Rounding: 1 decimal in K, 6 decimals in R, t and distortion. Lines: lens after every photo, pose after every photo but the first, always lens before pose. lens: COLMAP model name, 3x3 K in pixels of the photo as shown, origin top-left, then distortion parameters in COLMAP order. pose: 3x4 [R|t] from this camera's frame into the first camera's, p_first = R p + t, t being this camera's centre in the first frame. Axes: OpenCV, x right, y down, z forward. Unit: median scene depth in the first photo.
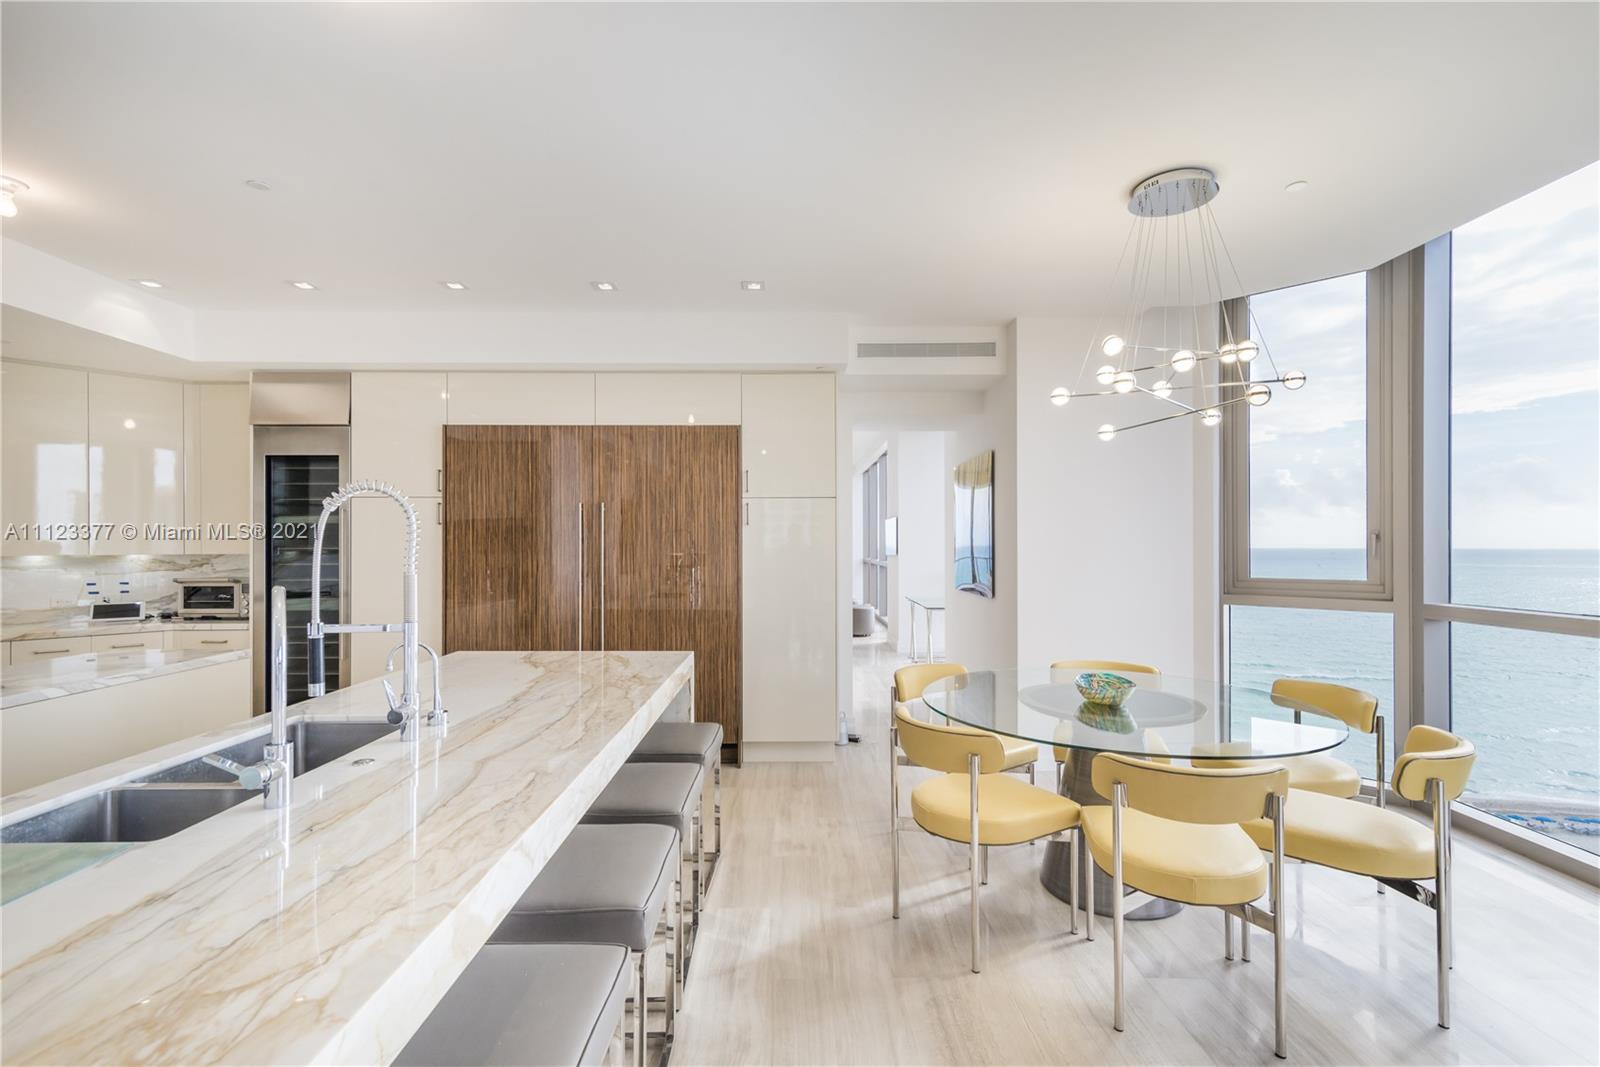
lens RADIAL K [[720.1, 0, 795.5], [0, 720.1, 542.1], [0, 0, 1]] dist [0.013032, -0.000227]
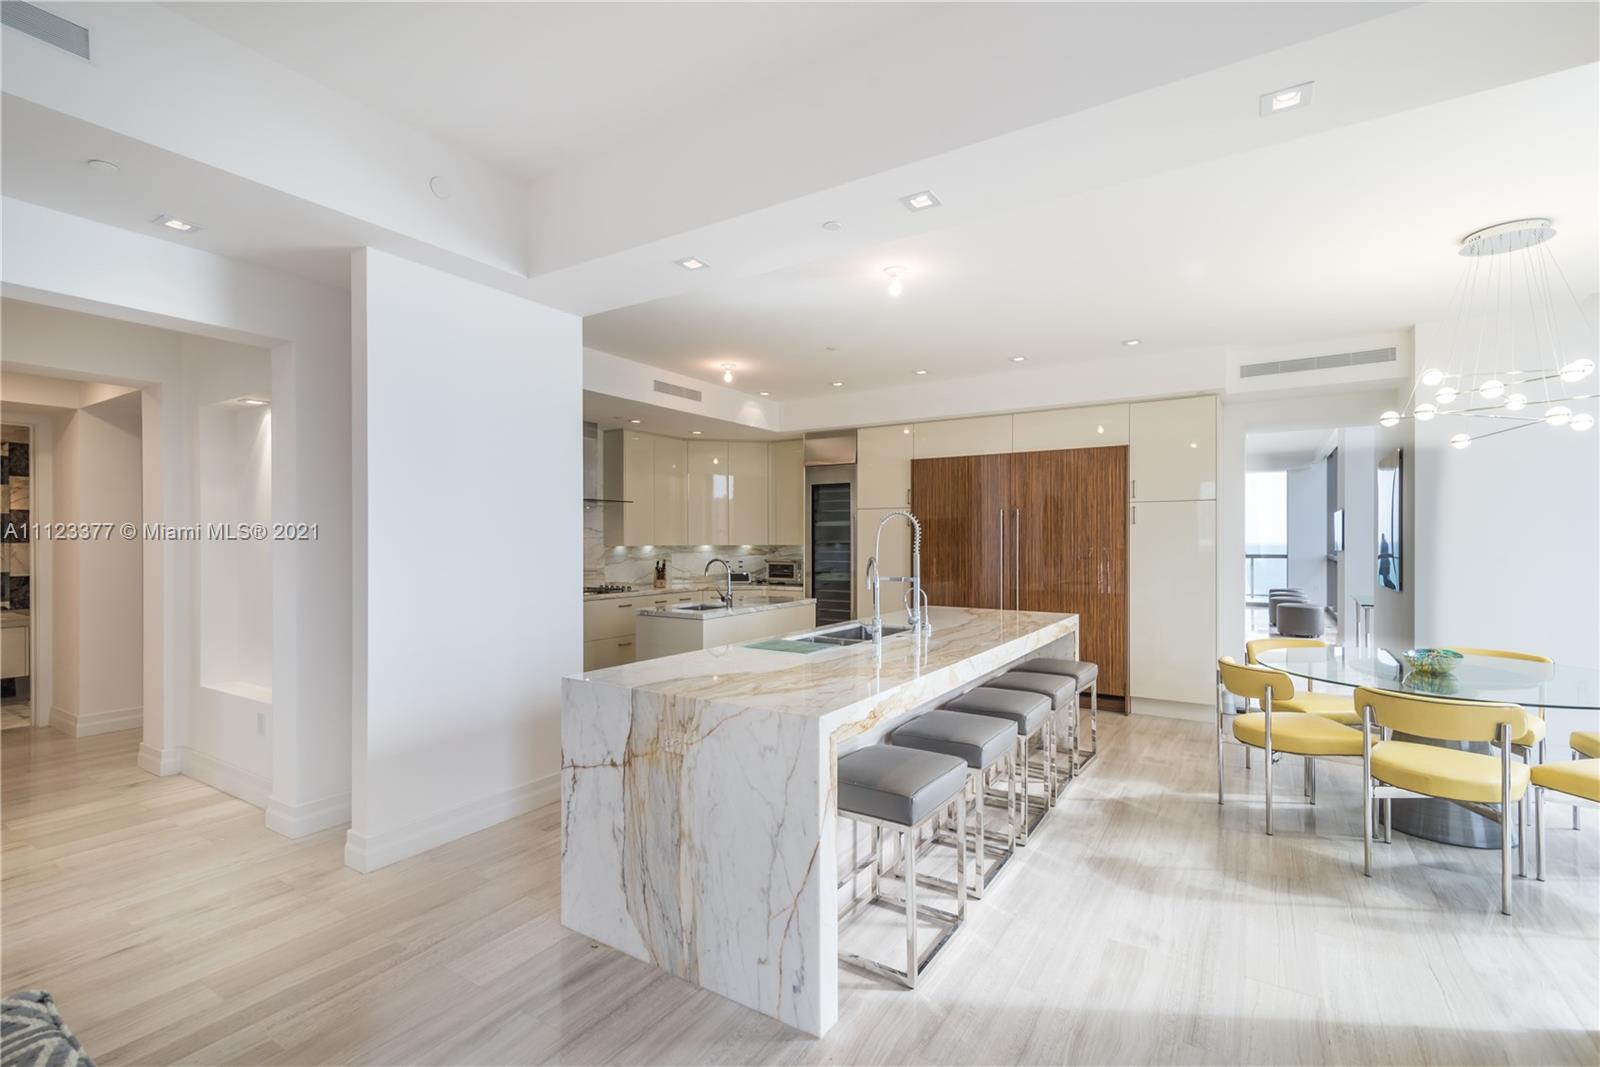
lens RADIAL K [[720.1, 0, 795.5], [0, 720.1, 542.1], [0, 0, 1]] dist [0.013032, -0.000227]
pose [[0.836485, 0.002354, -0.547984, 0.130951], [0.001617, 0.999976, 0.006764, -0.001421], [0.547987, -0.006544, 0.836461, -0.382498]]
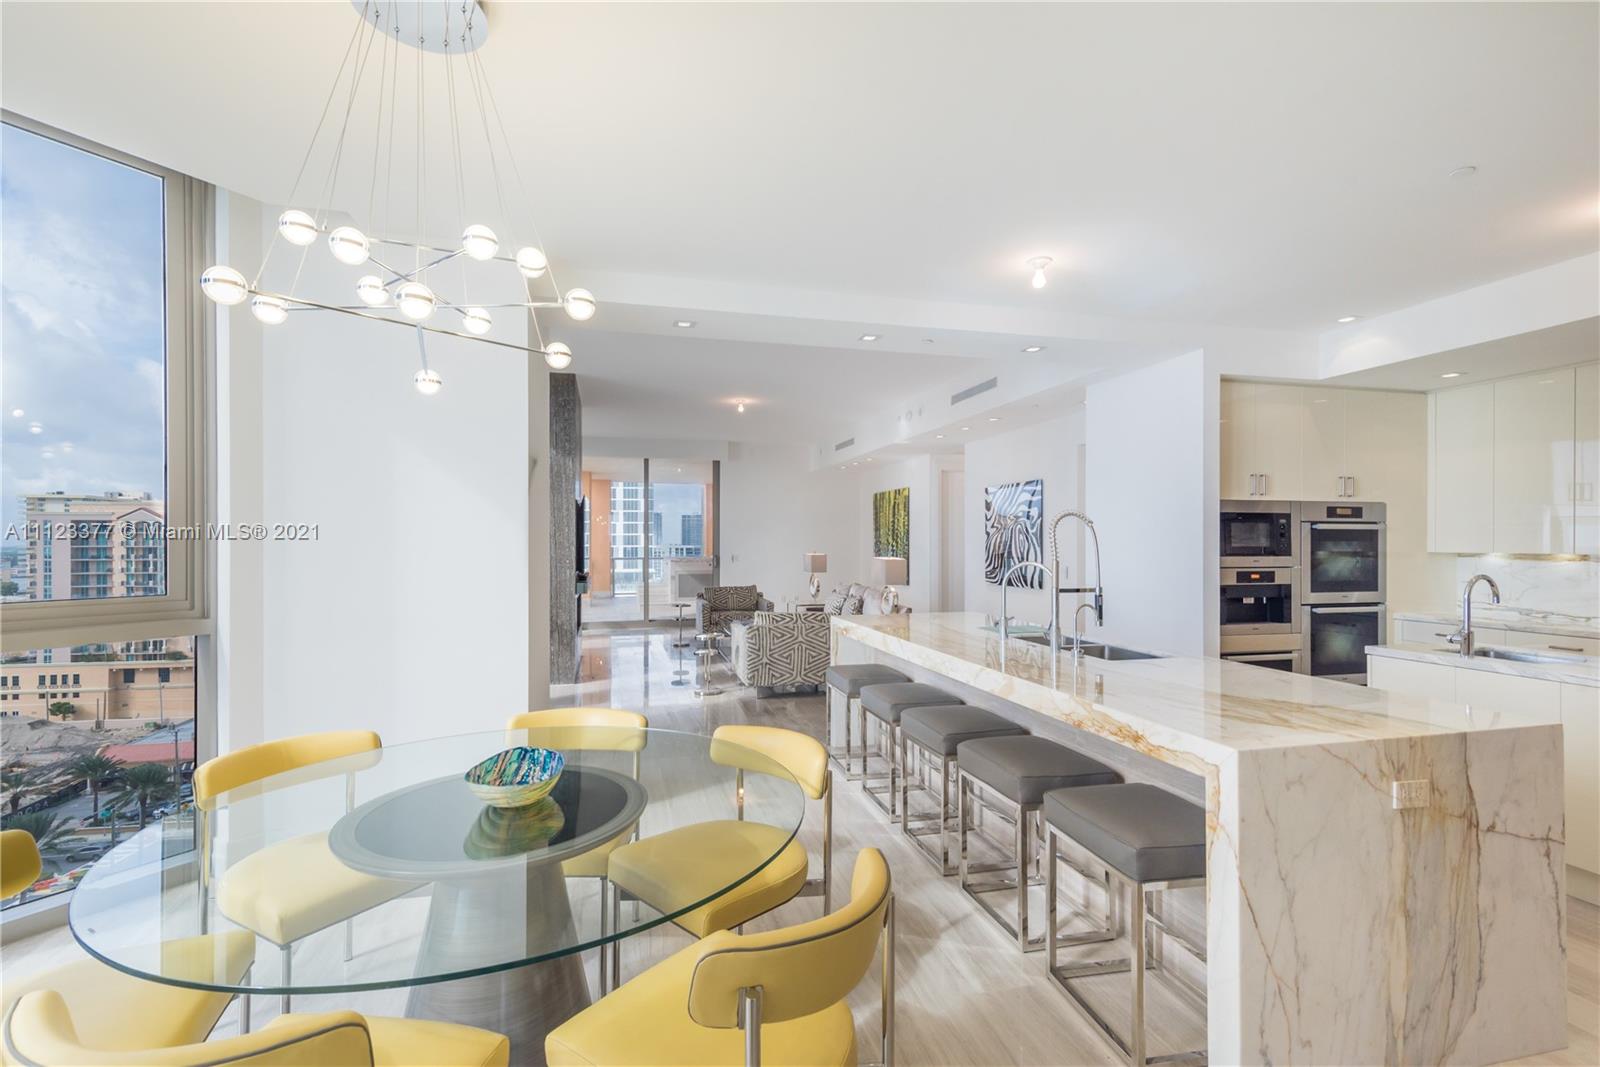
lens RADIAL K [[720.1, 0, 795.5], [0, 720.1, 542.1], [0, 0, 1]] dist [0.013032, -0.000227]
pose [[-0.969718, 0.000787, -0.244228, 0.223332], [0.001866, 0.999989, -0.004187, 0.002320], [0.244222, -0.004516, -0.969709, 1.072967]]
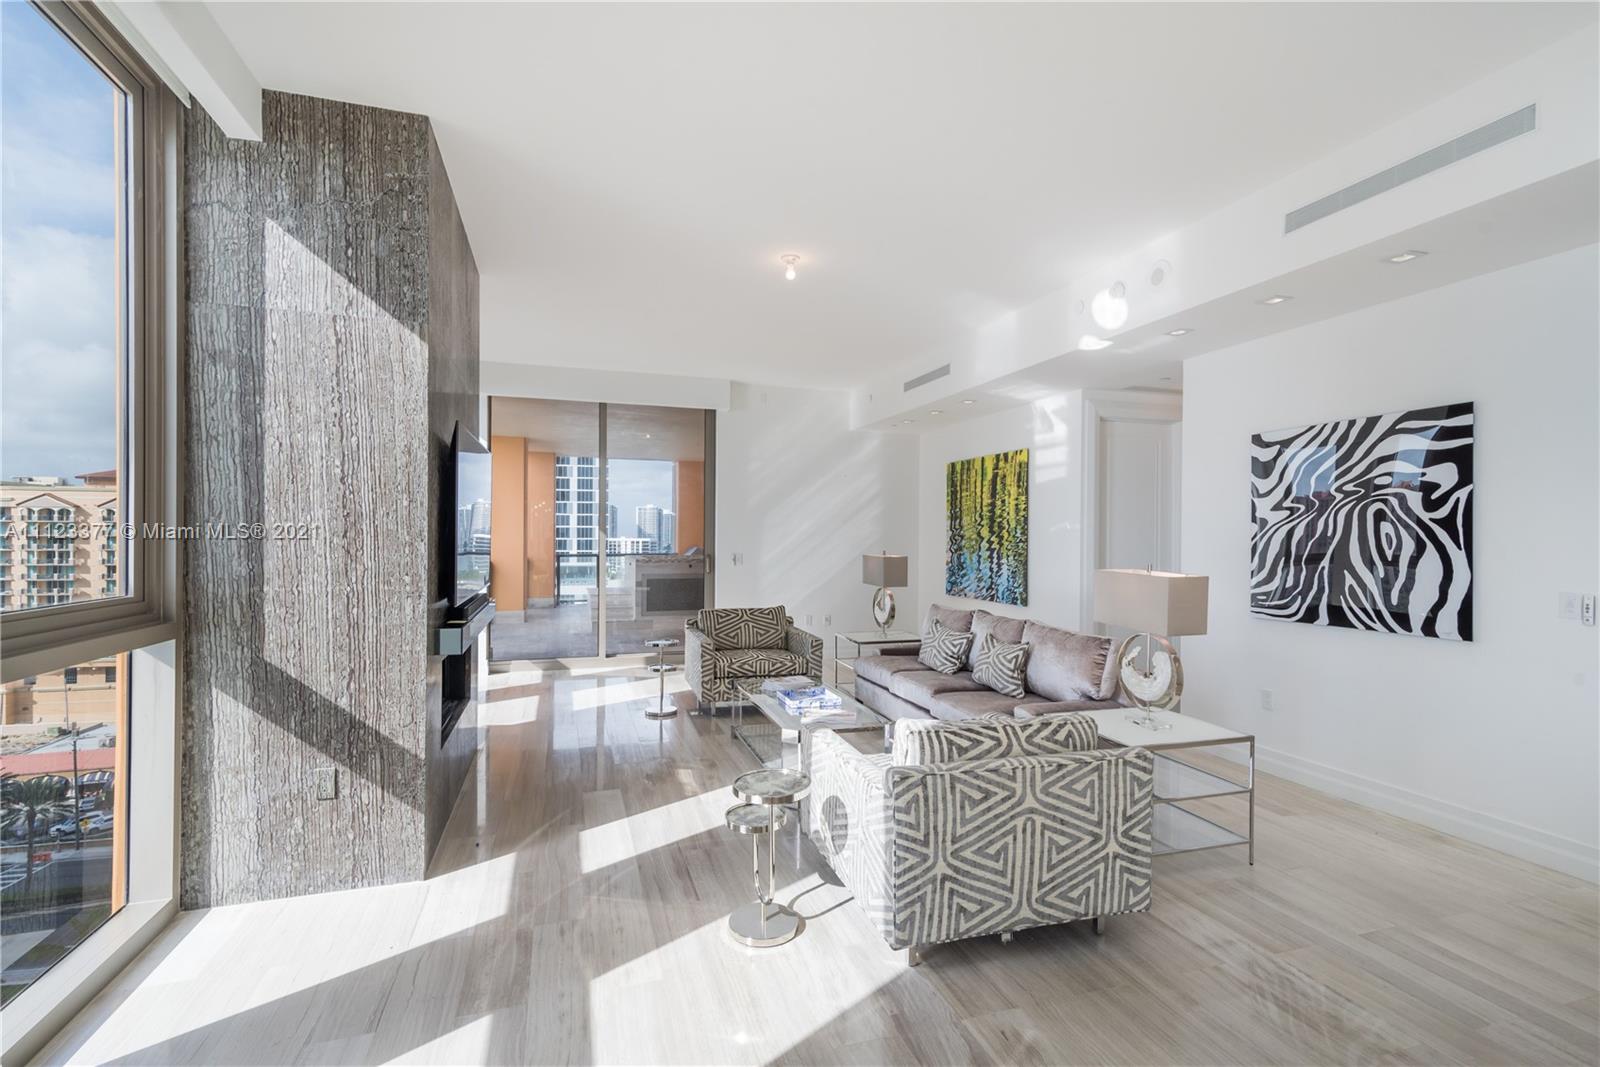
lens RADIAL K [[717.8, 0, 783.8], [0, 717.8, 539.2], [0, 0, 1]] dist [0.002130, 0.000146]
pose [[-0.957748, -0.004849, -0.287567, 0.184085], [-0.005123, 0.999987, 0.000202, 0.000706], [0.287562, 0.001667, -0.957760, 0.131454]]
